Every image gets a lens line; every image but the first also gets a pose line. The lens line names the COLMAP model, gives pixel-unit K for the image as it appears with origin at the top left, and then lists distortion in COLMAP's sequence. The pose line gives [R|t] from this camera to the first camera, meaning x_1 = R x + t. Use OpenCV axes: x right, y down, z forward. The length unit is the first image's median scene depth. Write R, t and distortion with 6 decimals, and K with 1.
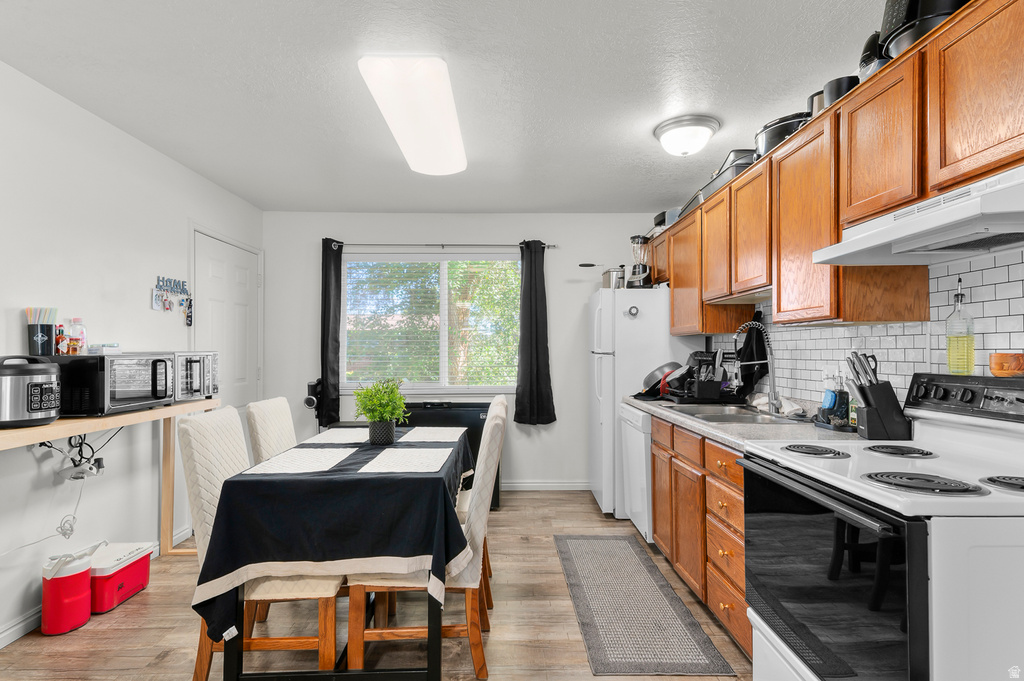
lens RADIAL K [[560.6, 0, 515.0], [0, 560.6, 344.9], [0, 0, 1]] dist [0.040939, -0.000335]
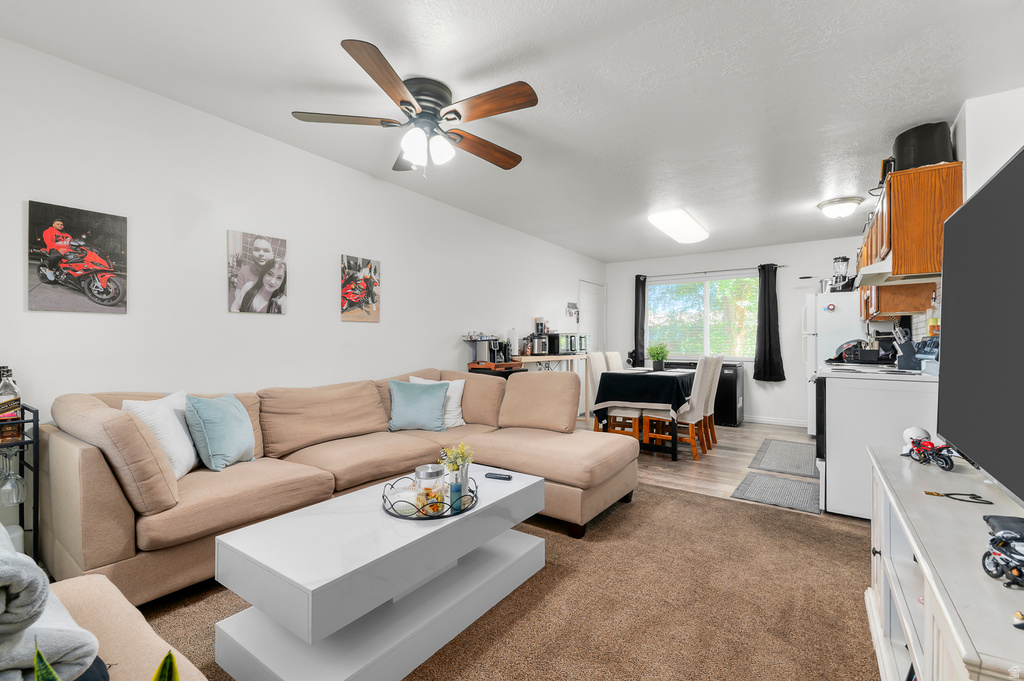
lens RADIAL K [[446.6, 0, 507.5], [0, 446.6, 340.2], [0, 0, 1]] dist [0.013137, -0.000233]
pose [[0.816617, 0.000479, -0.577179, 0.250269], [0.002094, 0.999991, 0.003792, 0.031378], [0.577176, -0.004305, 0.816609, -0.681302]]
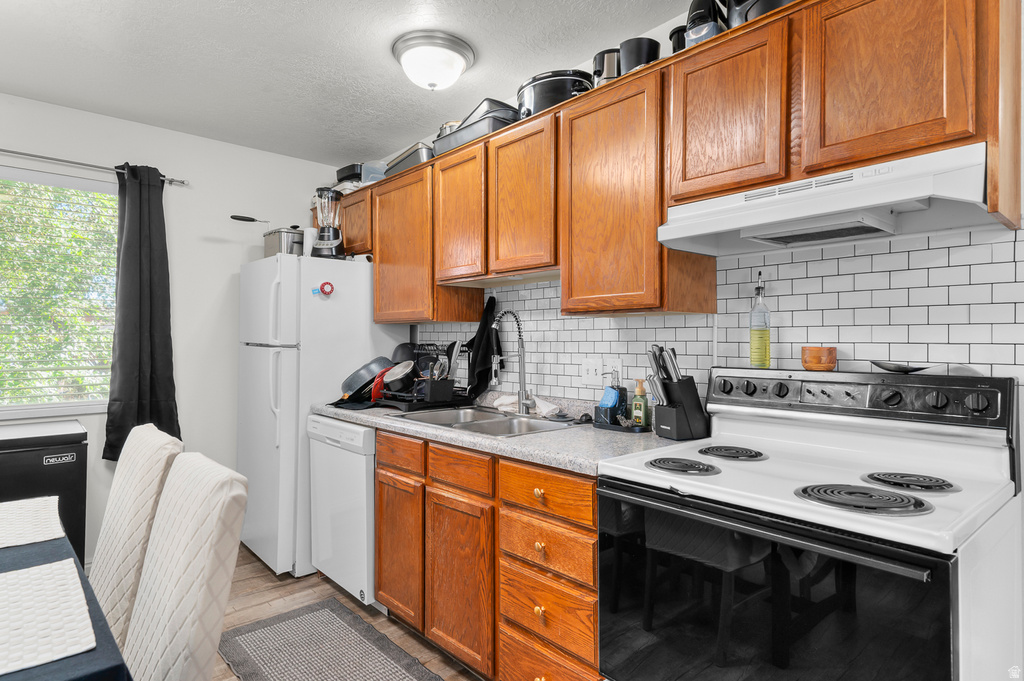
lens RADIAL K [[560.6, 0, 507.9], [0, 560.6, 336.6], [0, 0, 1]] dist [0.040939, -0.000335]
pose [[0.739956, 0.008206, 0.672605, -0.139615], [-0.009642, 0.999952, -0.001592, 0.002230], [-0.672586, -0.005307, 0.740000, 0.370015]]
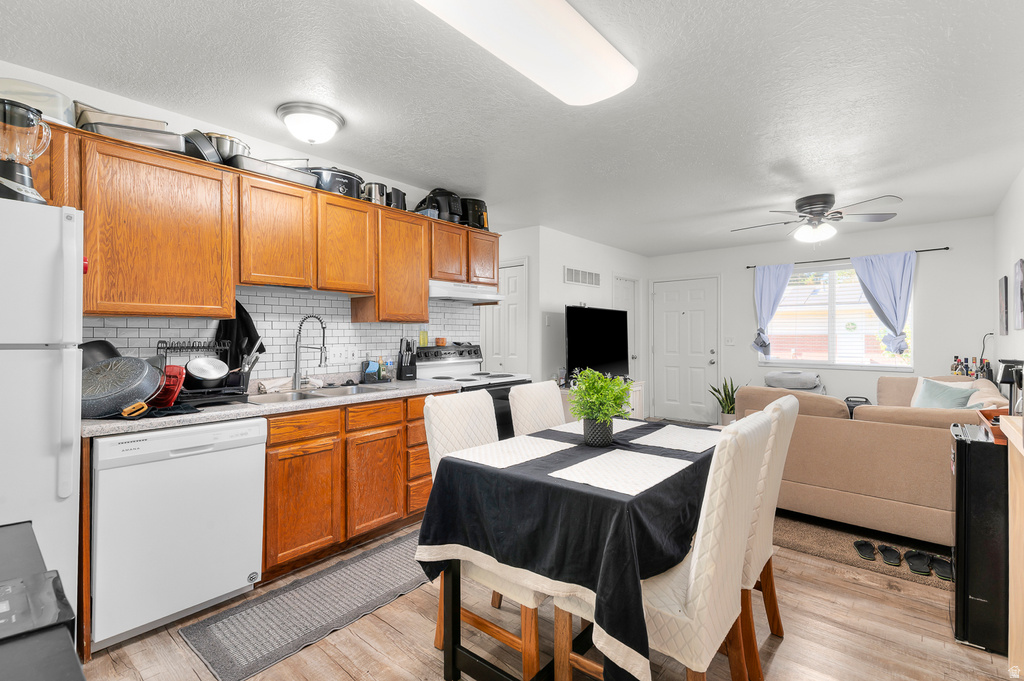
lens RADIAL K [[462.7, 0, 513.4], [0, 462.7, 335.0], [0, 0, 1]] dist [0.041095, 0.000211]
pose [[-0.763291, 0.002278, 0.646051, -0.516689], [-0.005827, 0.999929, -0.010410, 0.012049], [-0.646029, -0.011710, -0.763223, 1.423183]]
